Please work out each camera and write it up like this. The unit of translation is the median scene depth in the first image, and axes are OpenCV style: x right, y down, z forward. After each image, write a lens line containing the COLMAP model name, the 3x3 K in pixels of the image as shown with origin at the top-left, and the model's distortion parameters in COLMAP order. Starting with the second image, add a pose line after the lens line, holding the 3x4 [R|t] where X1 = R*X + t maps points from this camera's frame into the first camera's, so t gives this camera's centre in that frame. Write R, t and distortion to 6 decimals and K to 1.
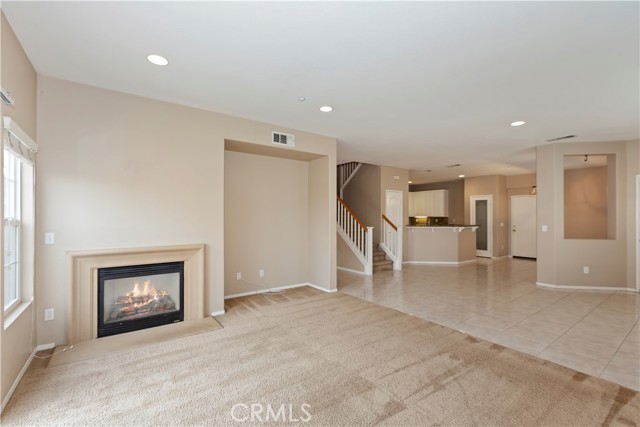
lens RADIAL K [[287.0, 0, 322.8], [0, 287.0, 214.4], [0, 0, 1]] dist [0.005102, -0.000453]
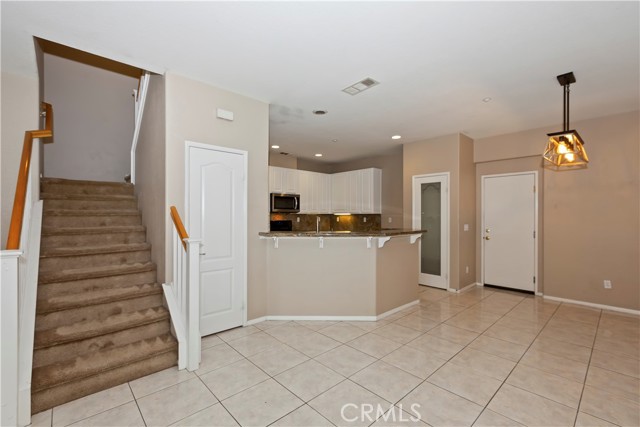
lens RADIAL K [[287.0, 0, 321.2], [0, 287.0, 214.4], [0, 0, 1]] dist [0.005102, -0.000453]
pose [[0.993826, -0.001615, 0.110939, 0.375356], [0.000477, 0.999947, 0.010288, 0.005790], [-0.110949, -0.010172, 0.993774, 0.634366]]
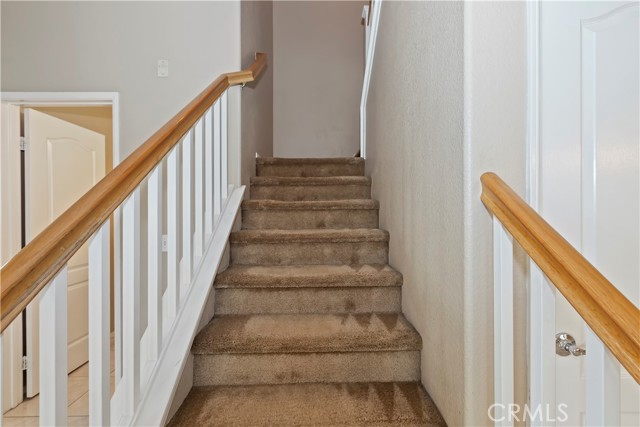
lens RADIAL K [[287.0, 0, 314.8], [0, 287.0, 207.9], [0, 0, 1]] dist [0.005102, -0.000453]
pose [[0.809518, -0.011779, -0.586977, 0.229764], [0.013335, 0.999910, -0.001674, 0.010802], [0.586943, -0.006472, 0.809602, 0.914090]]
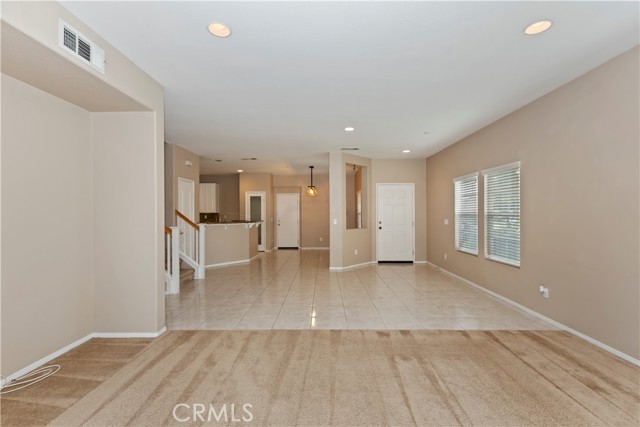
lens RADIAL K [[287.0, 0, 323.9], [0, 287.0, 214.5], [0, 0, 1]] dist [0.005102, -0.000453]
pose [[0.595587, -0.008912, 0.803241, -0.176831], [-0.002353, 0.999915, 0.012839, 0.001973], [-0.803287, -0.009536, 0.595515, 0.245687]]
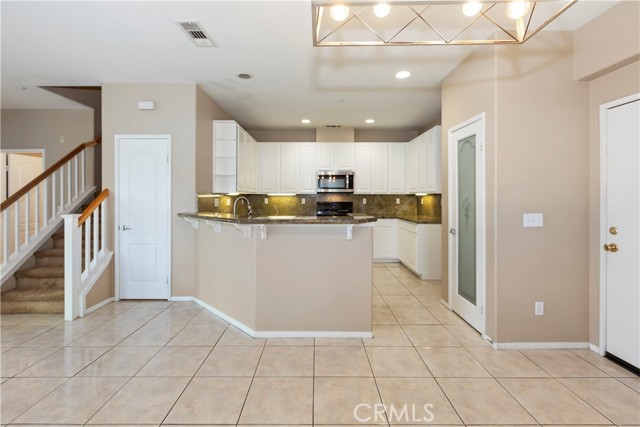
lens RADIAL K [[287.0, 0, 313.1], [0, 287.0, 196.5], [0, 0, 1]] dist [0.005102, -0.000453]
pose [[0.800186, -0.003312, -0.599743, 0.799642], [0.010545, 0.999908, 0.008547, 0.011861], [0.599659, -0.013163, 0.800147, 0.864190]]
